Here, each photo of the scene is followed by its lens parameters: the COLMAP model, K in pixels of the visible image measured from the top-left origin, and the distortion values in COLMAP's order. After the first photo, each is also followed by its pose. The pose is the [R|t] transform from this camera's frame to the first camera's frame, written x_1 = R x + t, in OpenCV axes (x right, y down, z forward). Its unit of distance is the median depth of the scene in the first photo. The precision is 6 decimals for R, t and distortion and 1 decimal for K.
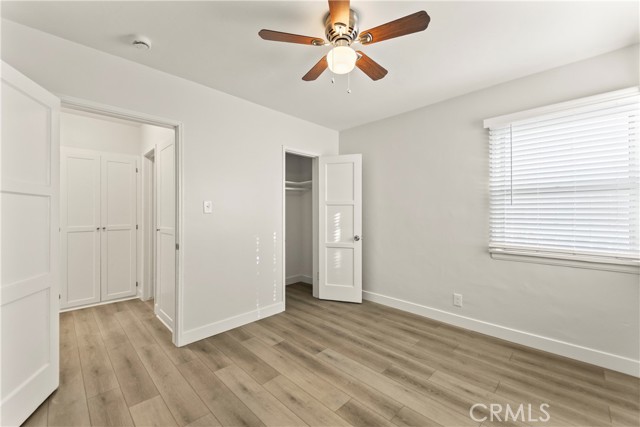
lens RADIAL K [[259.6, 0, 318.7], [0, 259.6, 212.6], [0, 0, 1]] dist [0.030903, -0.016040]
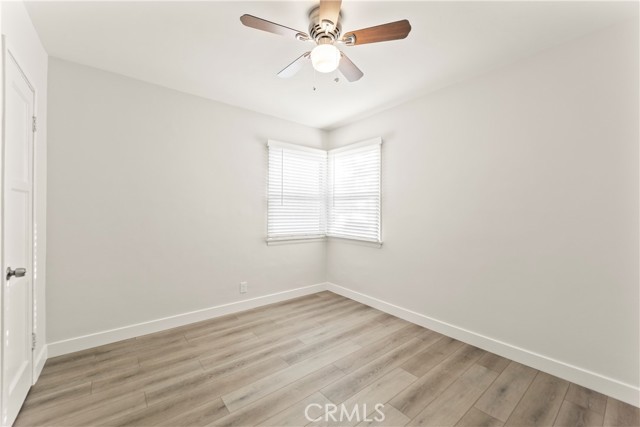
lens RADIAL K [[259.6, 0, 318.7], [0, 259.6, 212.6], [0, 0, 1]] dist [0.030903, -0.016040]
pose [[0.101319, -0.004123, 0.994845, -0.648292], [-0.013604, 0.999892, 0.005529, -0.003073], [-0.994761, -0.014094, 0.101252, 0.649867]]
